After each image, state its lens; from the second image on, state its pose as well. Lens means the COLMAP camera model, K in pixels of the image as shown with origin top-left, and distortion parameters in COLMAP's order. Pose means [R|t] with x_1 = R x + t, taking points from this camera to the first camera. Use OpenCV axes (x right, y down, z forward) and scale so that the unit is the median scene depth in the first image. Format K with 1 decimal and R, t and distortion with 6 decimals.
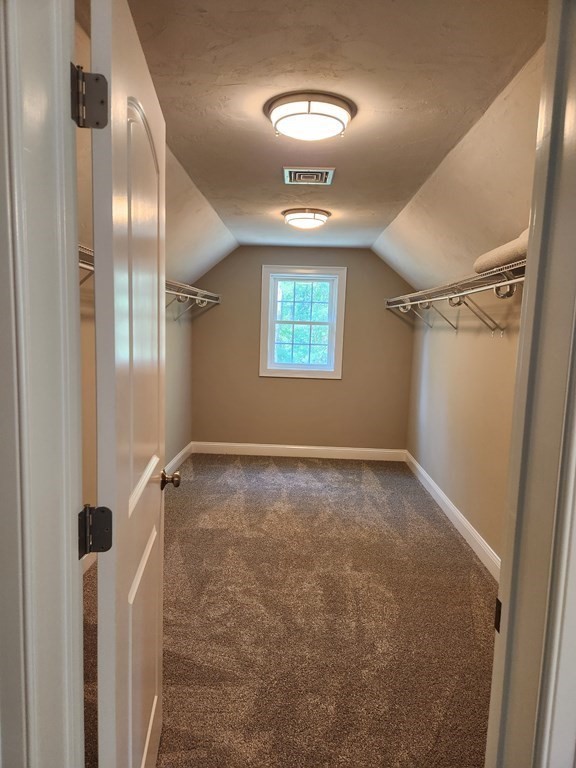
lens RADIAL K [[518.7, 0, 282.9], [0, 518.7, 388.8], [0, 0, 1]] dist [0.062262, -0.052712]
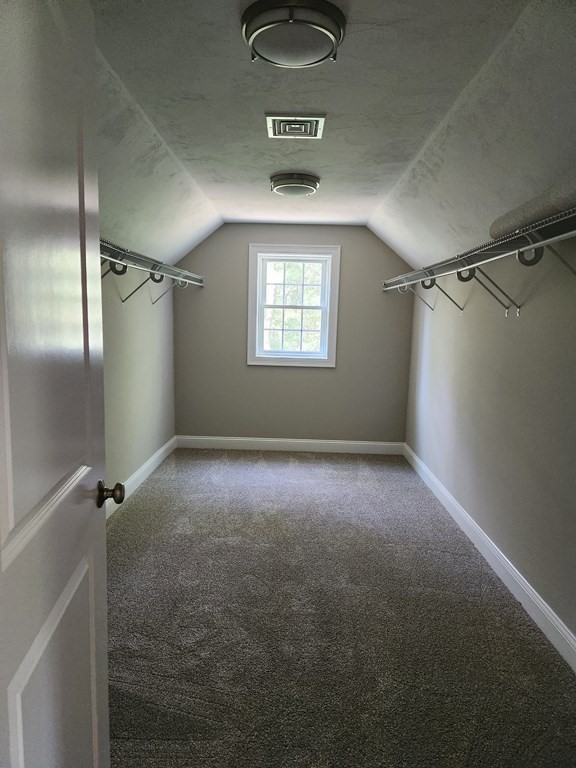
lens RADIAL K [[518.7, 0, 290.7], [0, 518.7, 380.5], [0, 0, 1]] dist [0.062262, -0.052712]
pose [[0.999665, -0.004730, 0.025427, 0.015410], [0.004691, 0.999988, 0.001614, 0.005559], [-0.025434, -0.001494, 0.999675, 0.126992]]
